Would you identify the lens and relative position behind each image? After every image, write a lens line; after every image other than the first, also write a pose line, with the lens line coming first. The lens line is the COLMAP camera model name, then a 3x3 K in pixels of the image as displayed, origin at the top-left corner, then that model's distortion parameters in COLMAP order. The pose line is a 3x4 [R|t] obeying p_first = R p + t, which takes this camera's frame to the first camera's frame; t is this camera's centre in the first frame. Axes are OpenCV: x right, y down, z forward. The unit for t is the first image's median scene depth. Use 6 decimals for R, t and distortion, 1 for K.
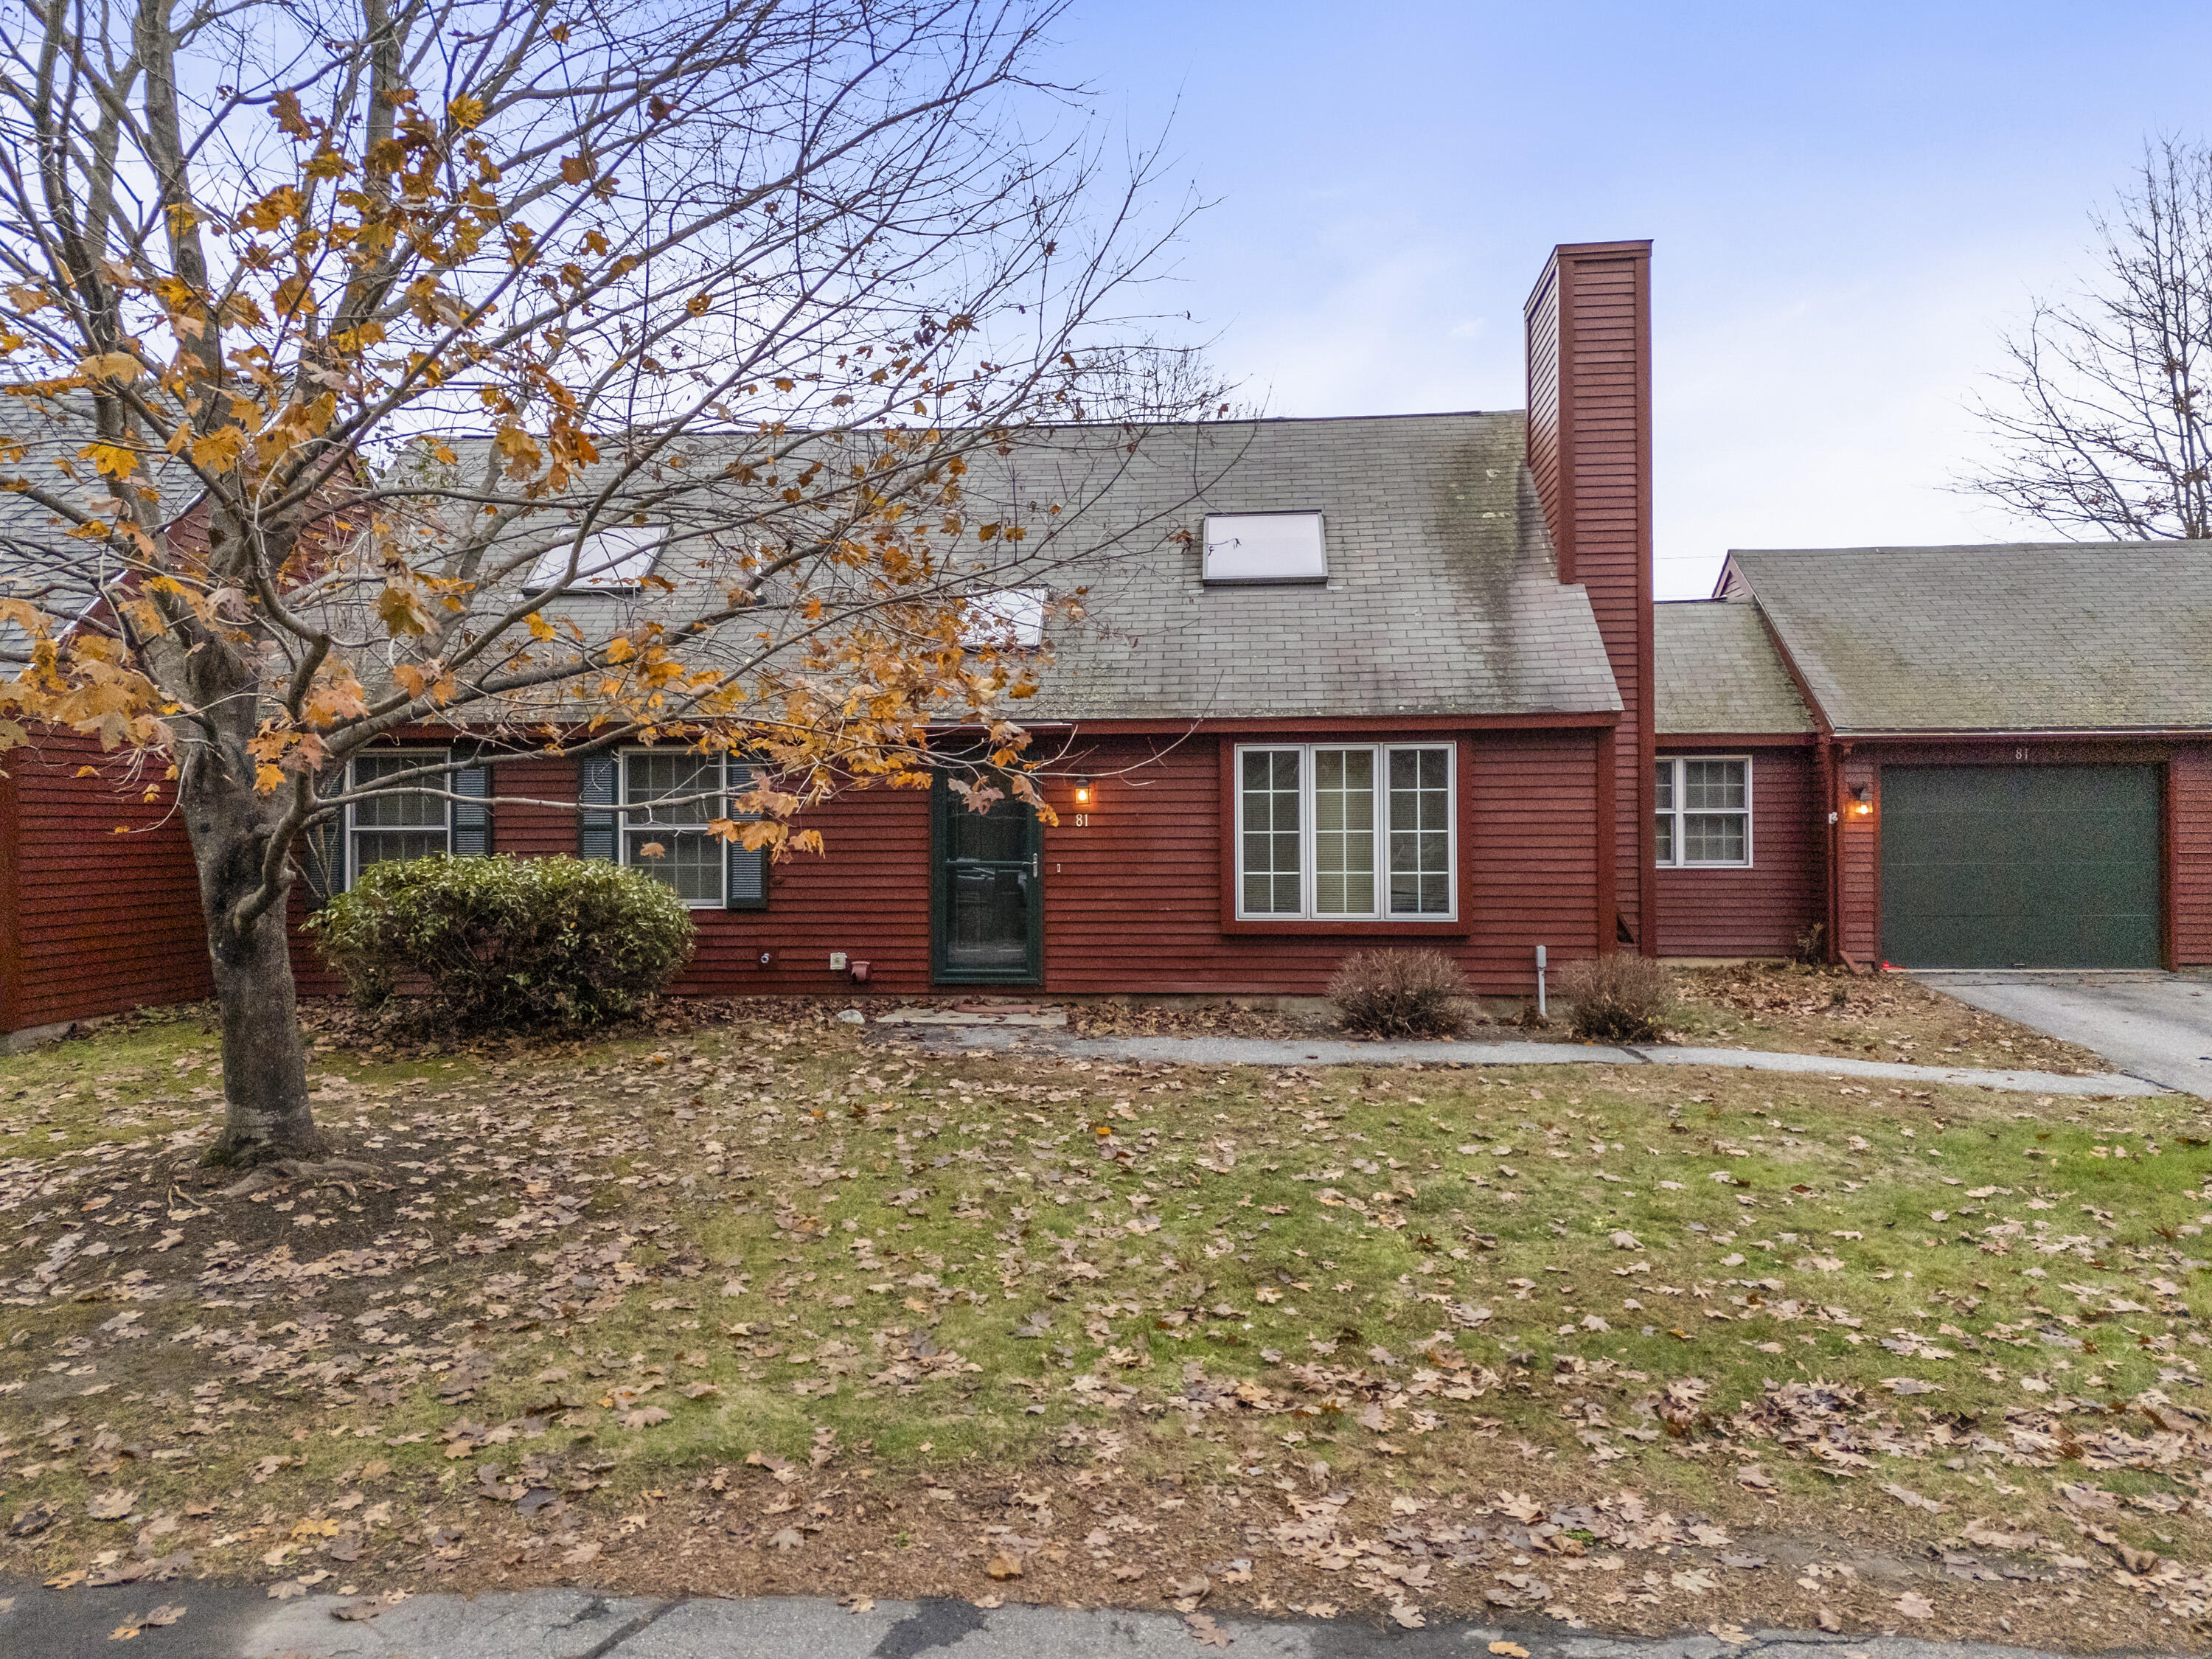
lens RADIAL K [[1644.1, 0, 1106.0], [0, 1644.1, 829.5], [0, 0, 1]] dist [0.096152, -0.112184]
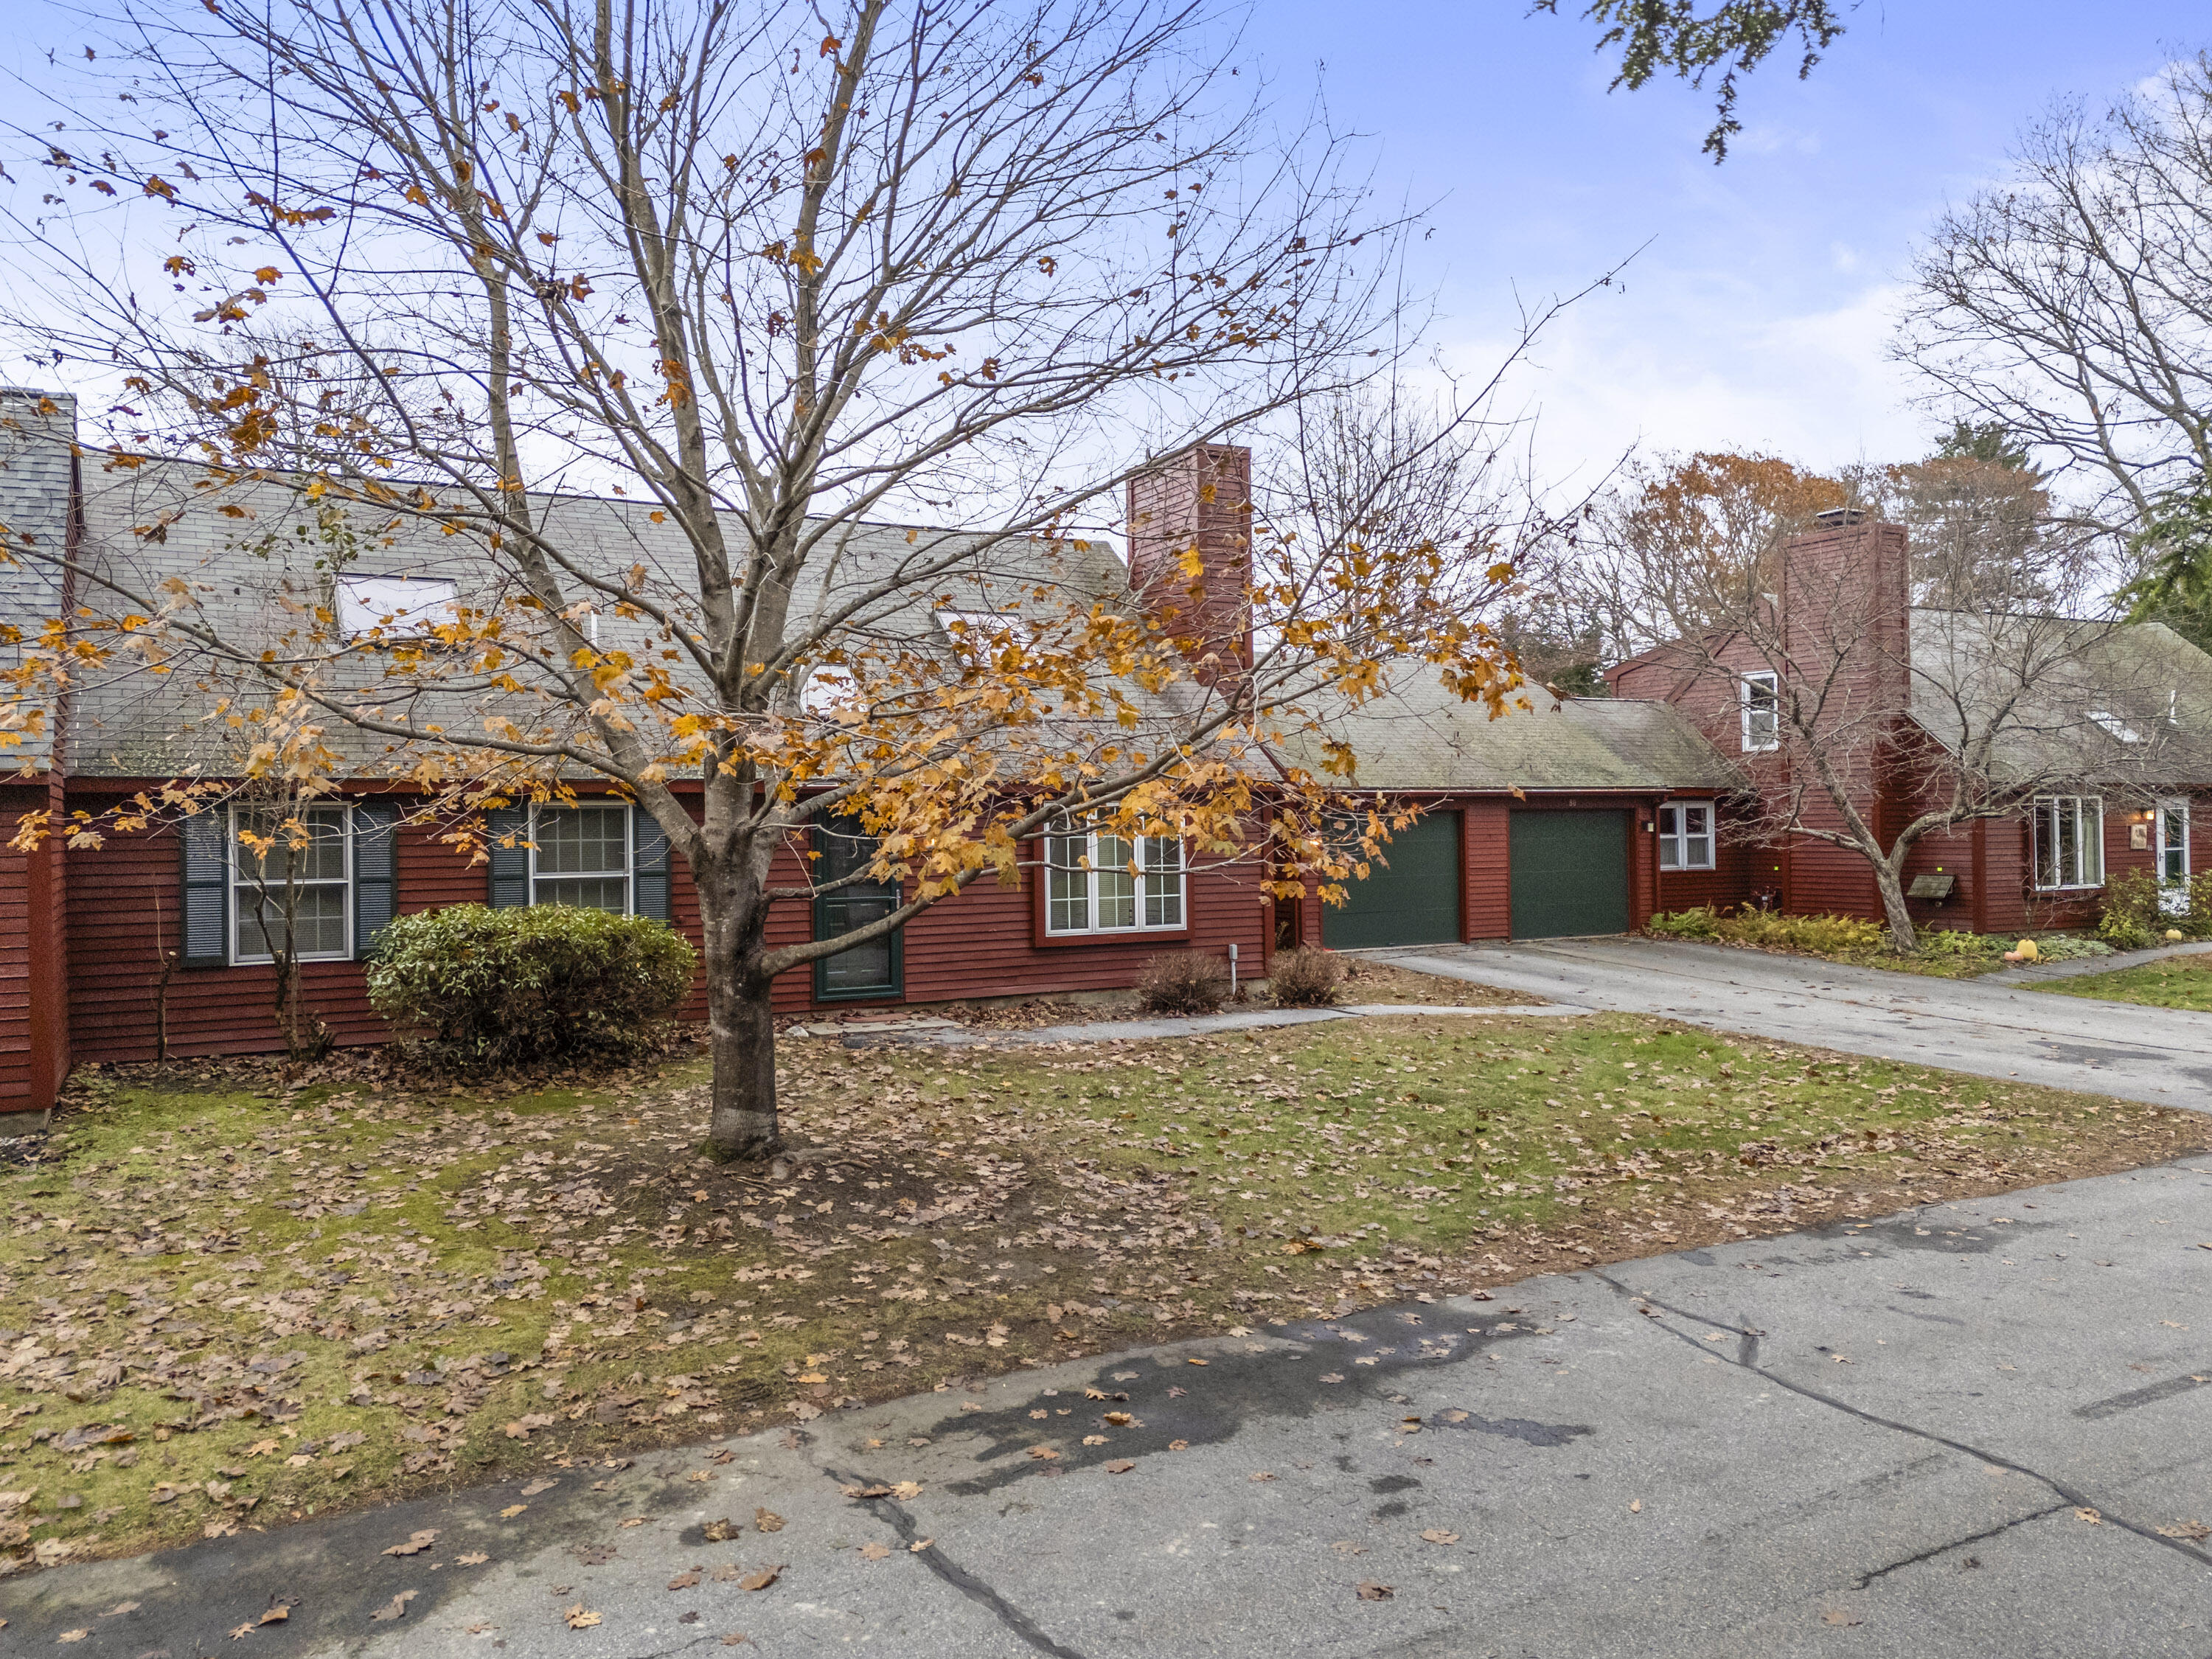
lens RADIAL K [[1644.1, 0, 1106.0], [0, 1644.1, 829.5], [0, 0, 1]] dist [0.096152, -0.112184]
pose [[0.826307, -0.007852, 0.563166, -0.616247], [0.014631, 0.999865, -0.007528, -0.019114], [-0.563031, 0.014460, 0.826310, -0.107071]]
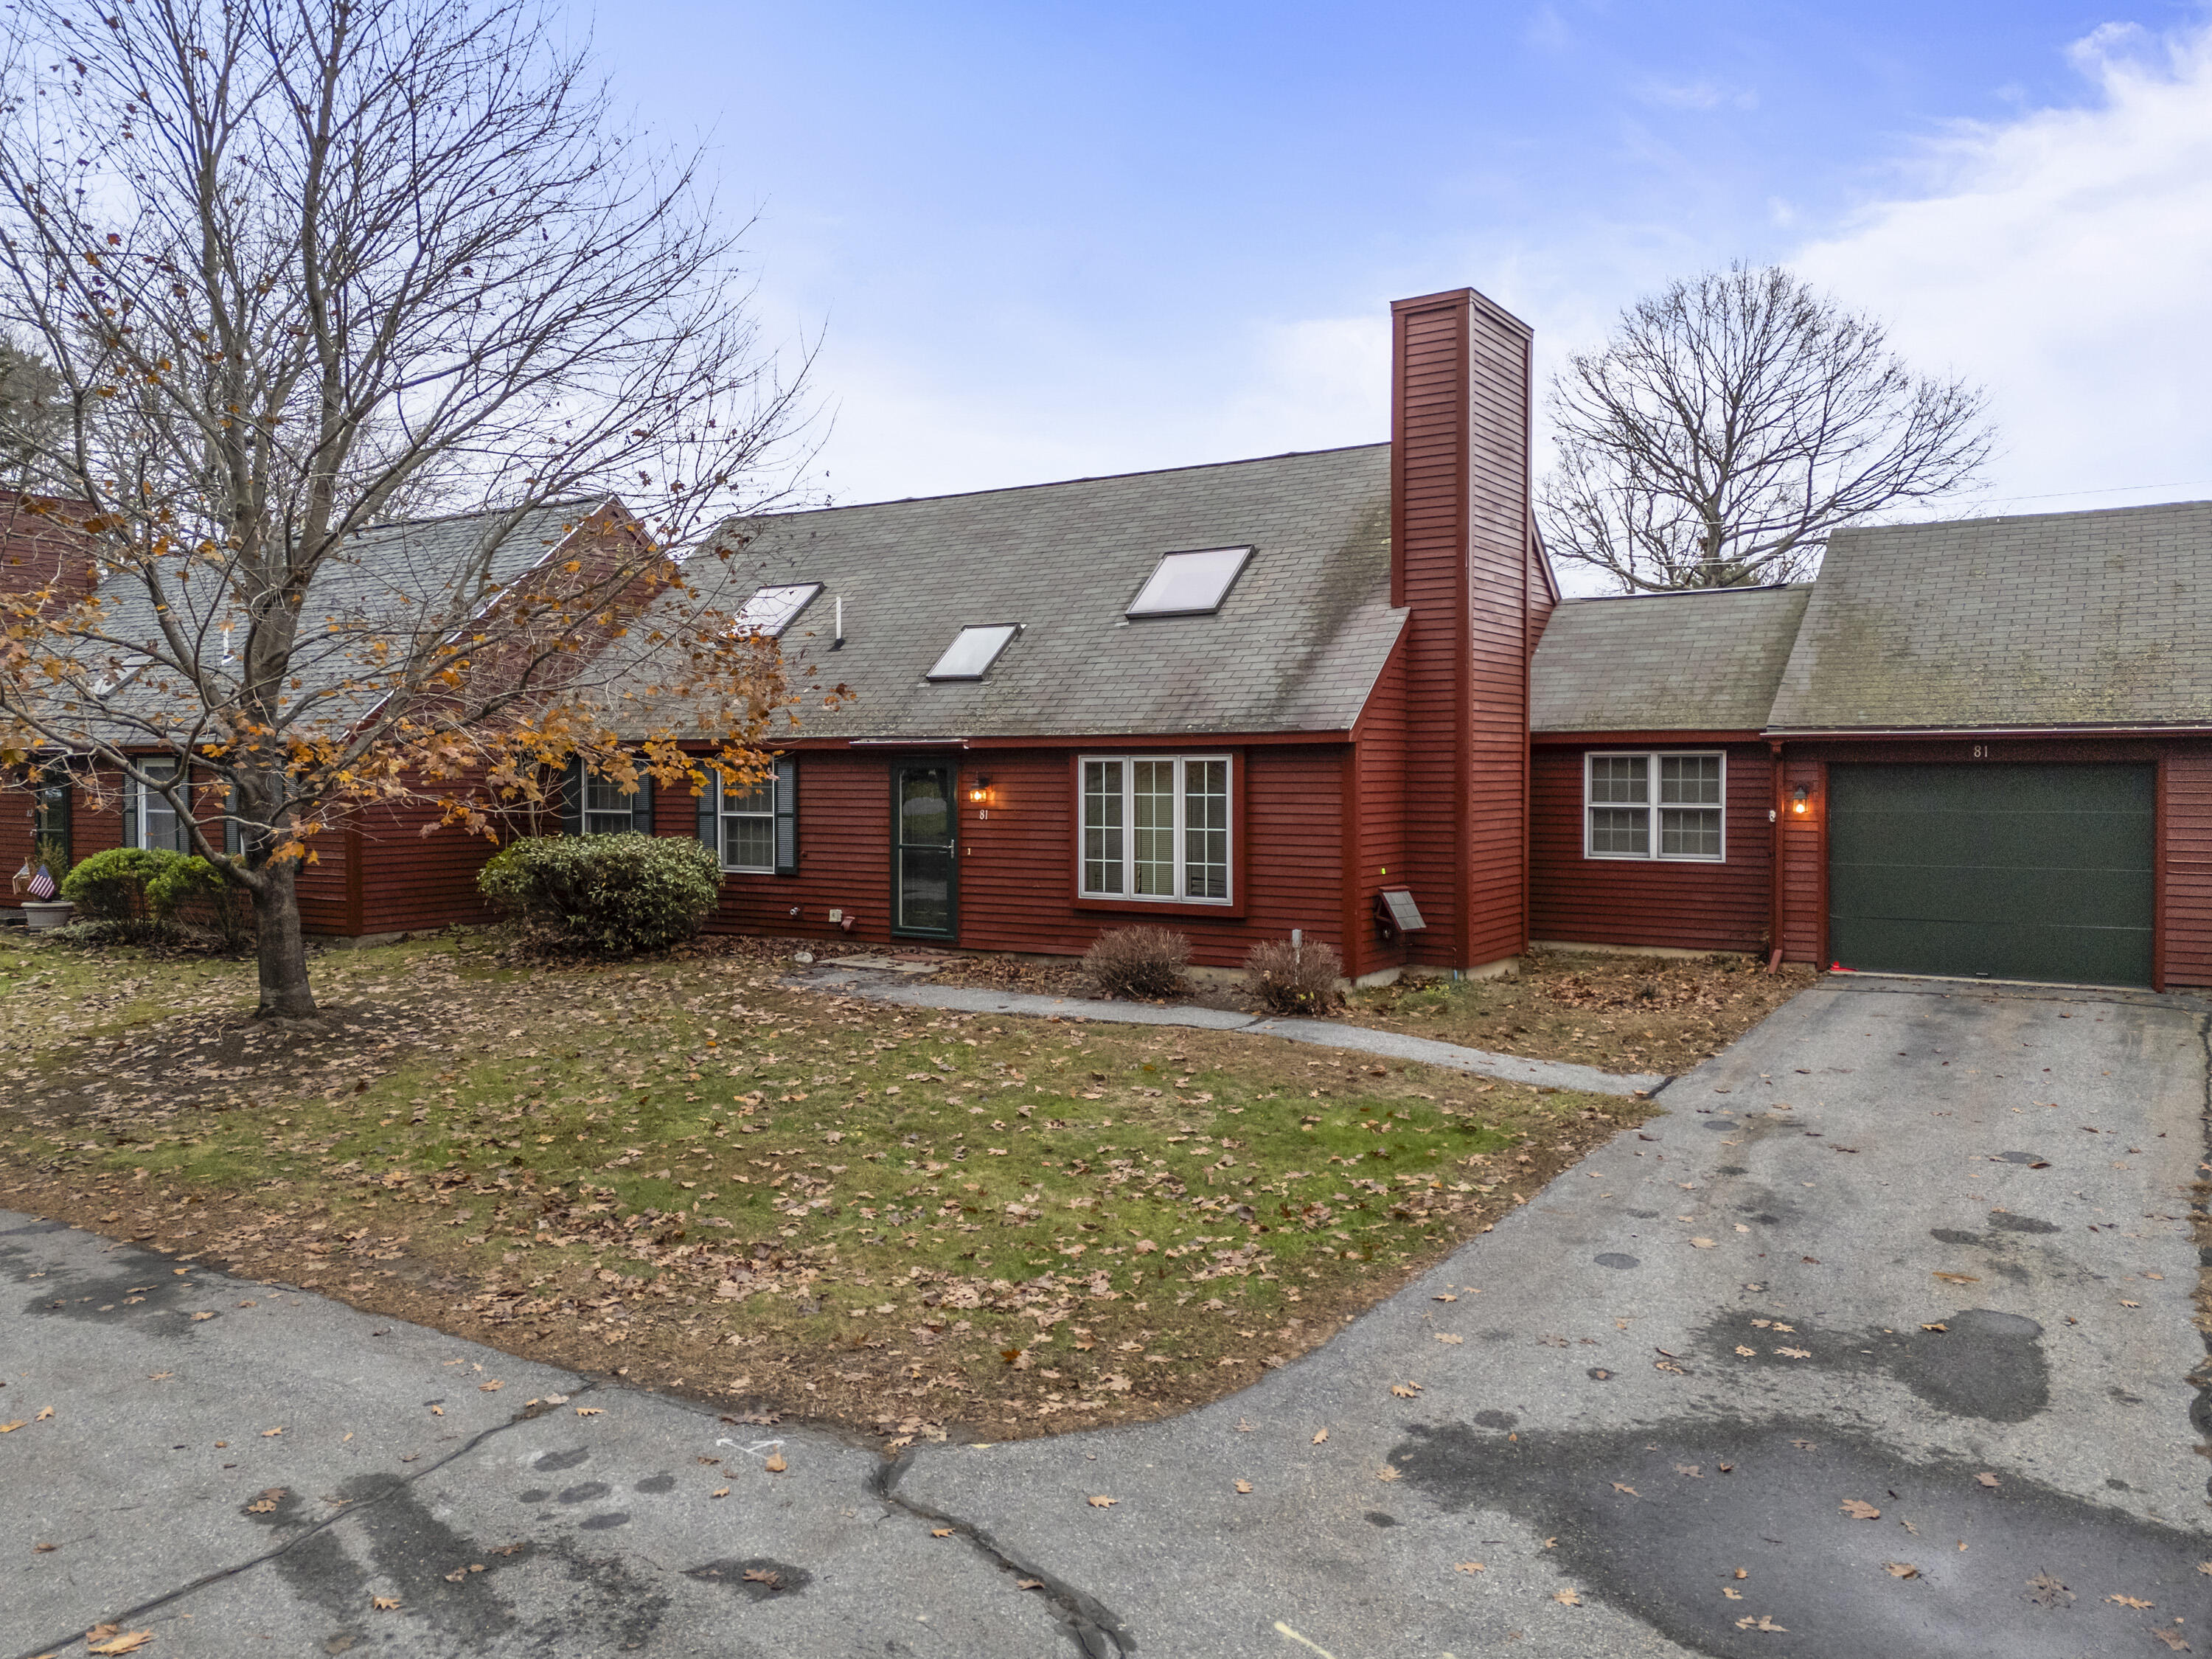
lens RADIAL K [[1644.1, 0, 1106.0], [0, 1644.1, 829.5], [0, 0, 1]] dist [0.096152, -0.112184]
pose [[0.878898, 0.020739, -0.476559, 0.688850], [-0.003108, 0.999282, 0.037755, -0.043294], [0.477000, -0.031702, 0.878332, -0.081194]]
